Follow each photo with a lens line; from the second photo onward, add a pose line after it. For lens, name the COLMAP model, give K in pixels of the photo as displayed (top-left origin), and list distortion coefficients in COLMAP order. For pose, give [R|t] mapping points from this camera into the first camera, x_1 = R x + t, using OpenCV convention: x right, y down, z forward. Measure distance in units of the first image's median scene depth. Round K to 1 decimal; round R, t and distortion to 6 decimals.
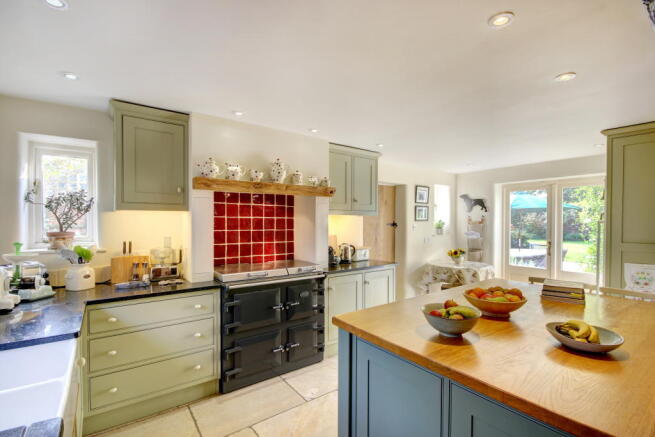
lens RADIAL K [[297.3, 0, 311.4], [0, 297.3, 219.0], [0, 0, 1]] dist [-0.001222, -0.000185]
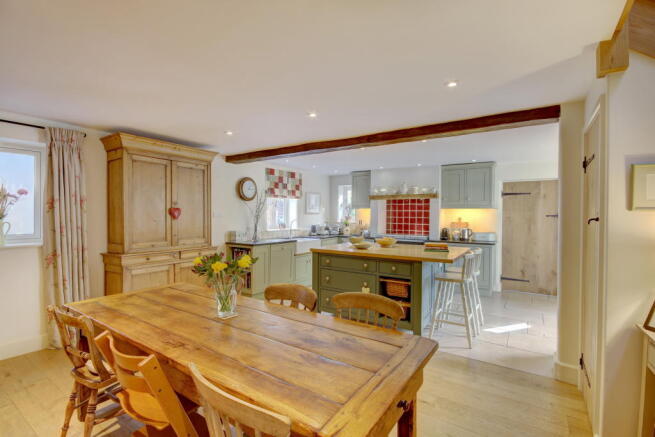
lens RADIAL K [[299.8, 0, 327.5], [0, 299.8, 218.5], [0, 0, 1]] dist [-0.000128, 0.000127]
pose [[0.369472, 0.009349, -0.929195, 1.440425], [0.000187, 0.999949, 0.010135, 0.025445], [0.929242, -0.003919, 0.369451, -0.237500]]
